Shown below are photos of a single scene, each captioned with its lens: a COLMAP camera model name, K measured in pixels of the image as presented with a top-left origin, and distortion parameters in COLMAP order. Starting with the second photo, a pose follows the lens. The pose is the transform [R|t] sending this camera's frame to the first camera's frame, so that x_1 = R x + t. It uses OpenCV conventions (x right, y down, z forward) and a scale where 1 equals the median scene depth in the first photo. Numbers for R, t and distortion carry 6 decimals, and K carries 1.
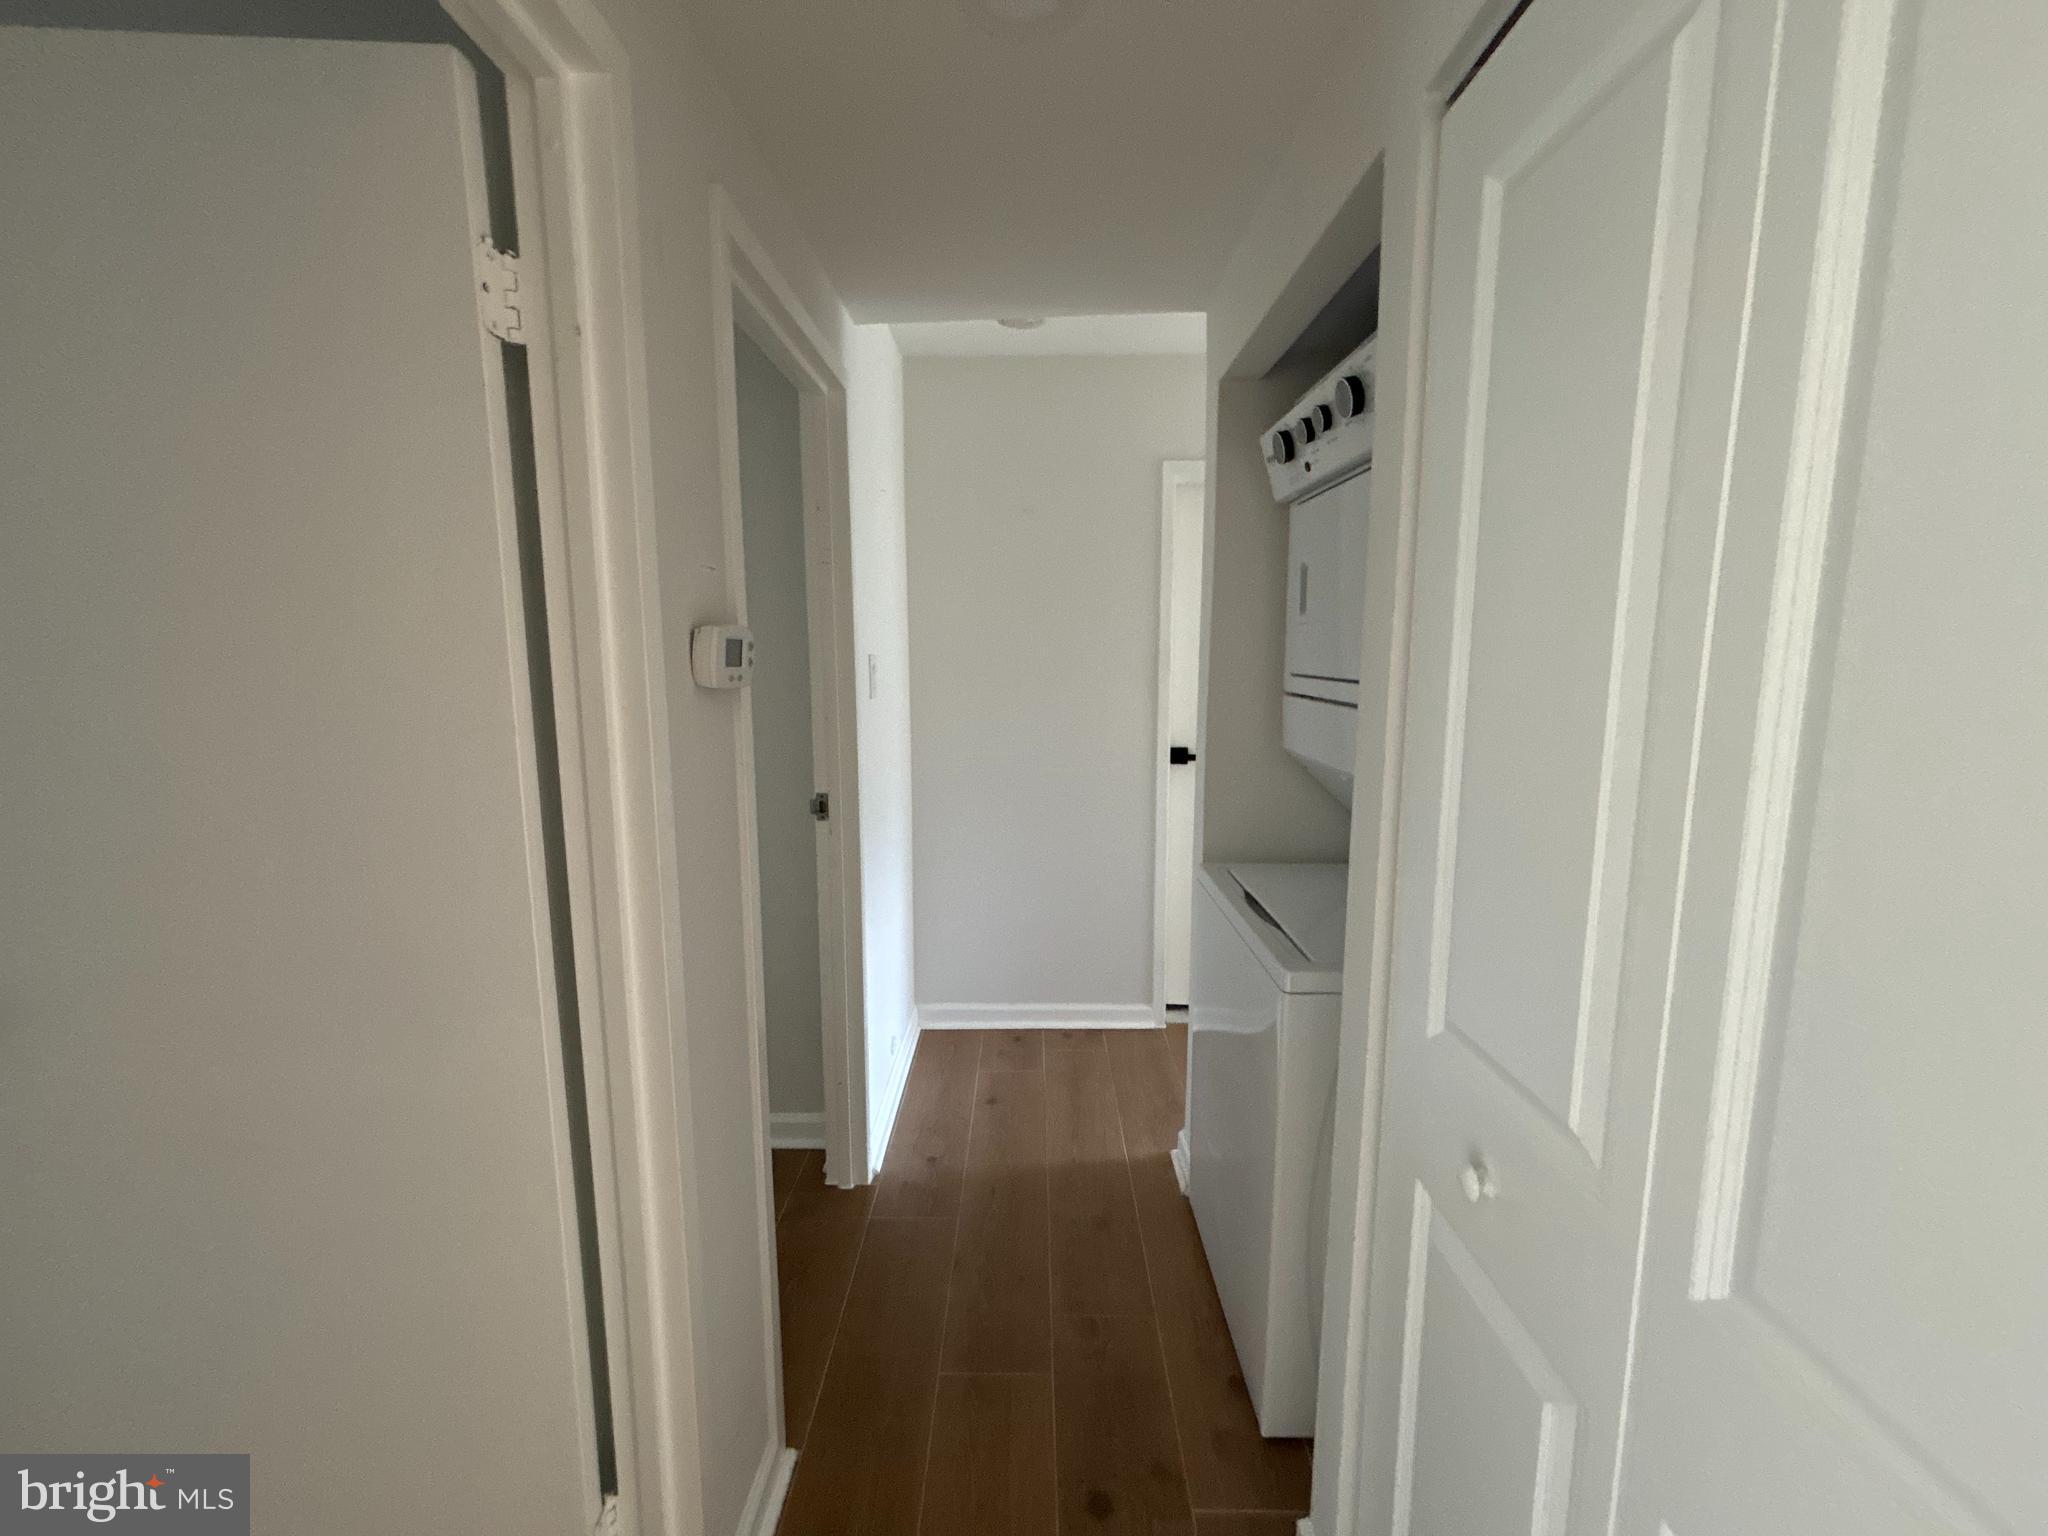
lens RADIAL K [[825.1, 0, 1019.3], [0, 825.1, 767.6], [0, 0, 1]] dist [0.001062, -0.000869]
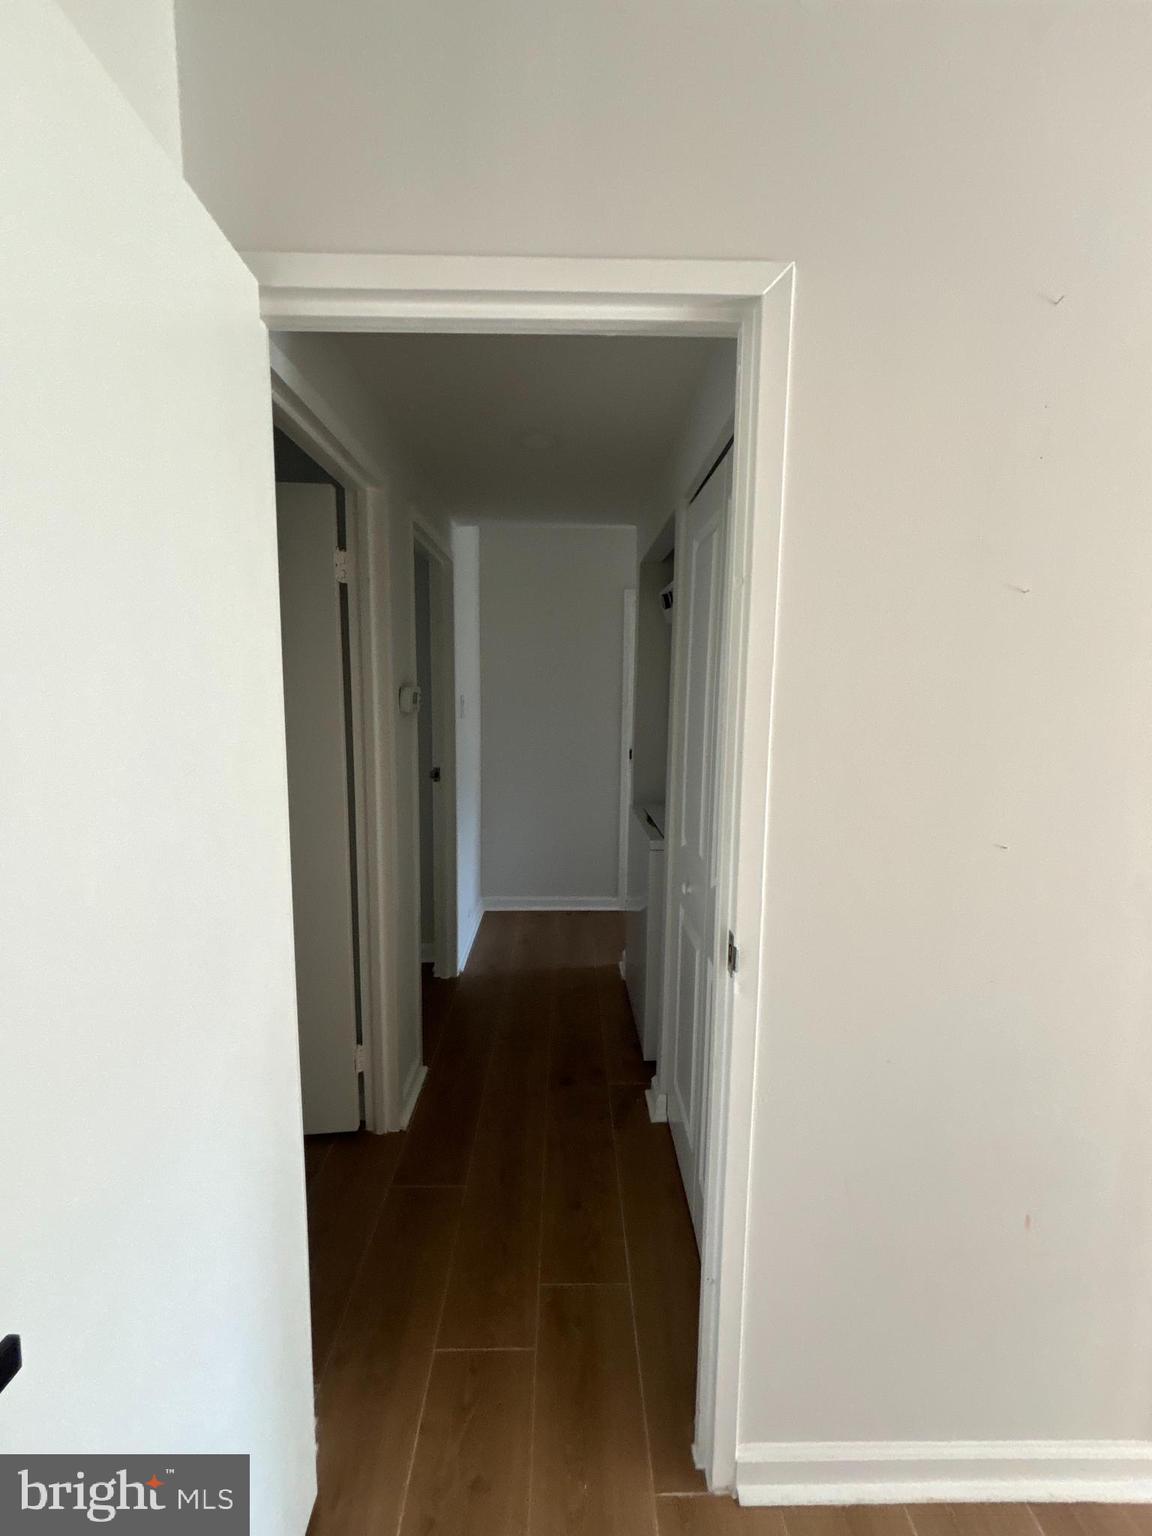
lens RADIAL K [[618.8, 0, 580.8], [0, 618.8, 767.1], [0, 0, 1]] dist [0.001062, -0.000869]
pose [[0.999008, 0.012837, 0.042638, 0.035432], [-0.012419, 0.999872, -0.010050, 0.041527], [-0.042762, 0.009510, 0.999040, -0.458395]]
